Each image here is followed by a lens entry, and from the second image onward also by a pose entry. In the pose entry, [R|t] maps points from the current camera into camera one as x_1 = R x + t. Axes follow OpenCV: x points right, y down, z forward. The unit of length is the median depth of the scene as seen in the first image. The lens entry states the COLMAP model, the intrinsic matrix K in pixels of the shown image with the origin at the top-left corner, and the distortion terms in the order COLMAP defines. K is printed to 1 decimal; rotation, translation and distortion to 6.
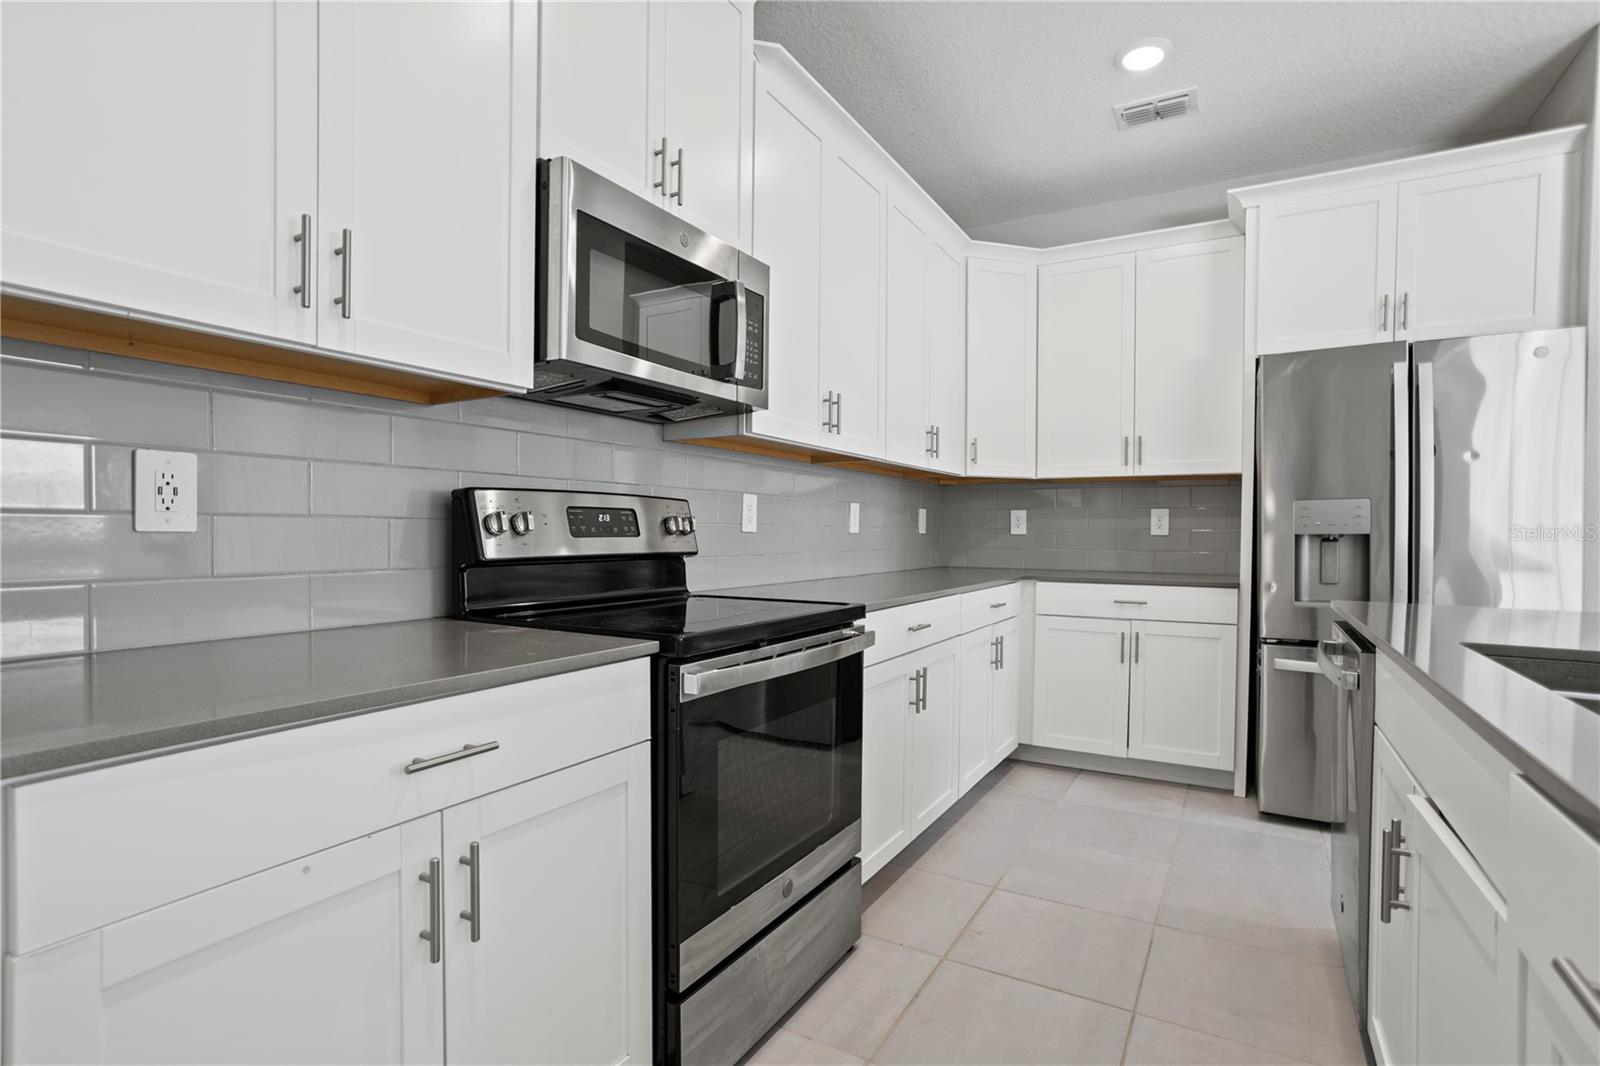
lens RADIAL K [[779.8, 0, 804.4], [0, 779.8, 531.9], [0, 0, 1]] dist [-0.048493, 0.030221]
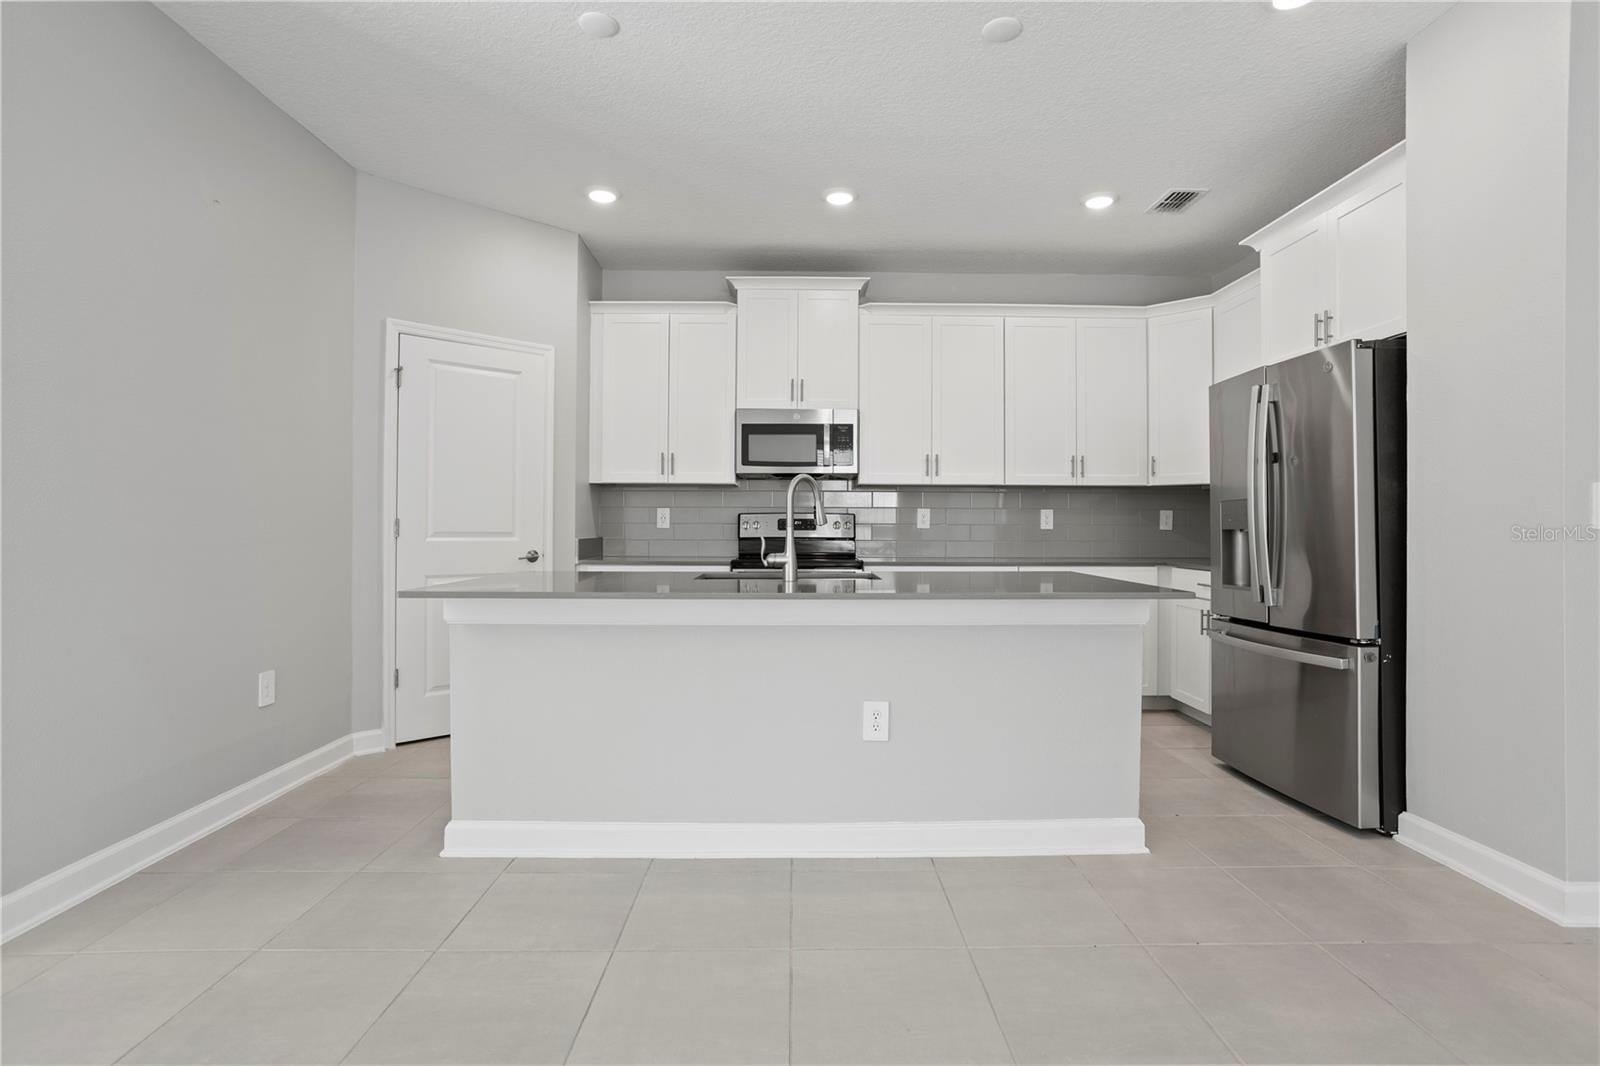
lens RADIAL K [[779.8, 0, 804.4], [0, 779.8, 531.9], [0, 0, 1]] dist [-0.048493, 0.030221]
pose [[0.520520, -0.002410, -0.853846, 1.949192], [-0.001598, 0.999992, -0.003797, 0.021812], [0.853848, 0.003341, 0.520512, -0.322346]]
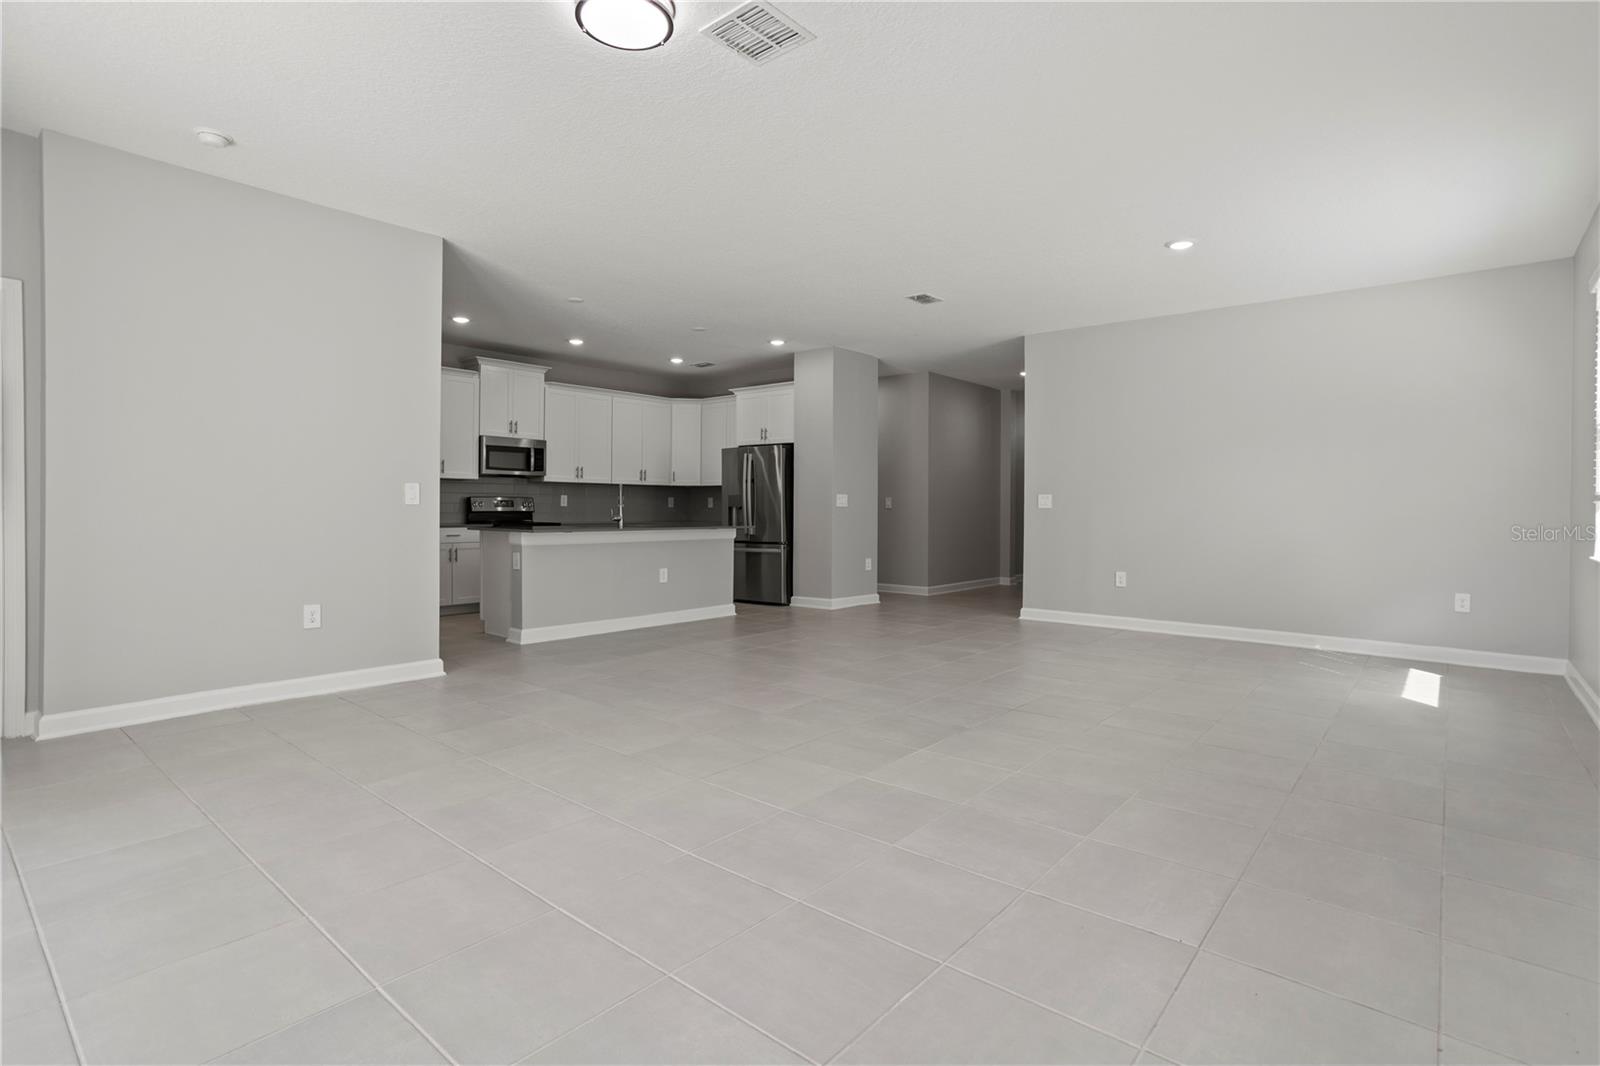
lens RADIAL K [[759.9, 0, 800.1], [0, 759.9, 505.6], [0, 0, 1]] dist [-0.000741, -0.000012]
pose [[0.981367, -0.005808, -0.192054, 2.199568], [0.004061, 0.999947, -0.009488, 0.044619], [0.192099, 0.008531, 0.981339, -2.883753]]
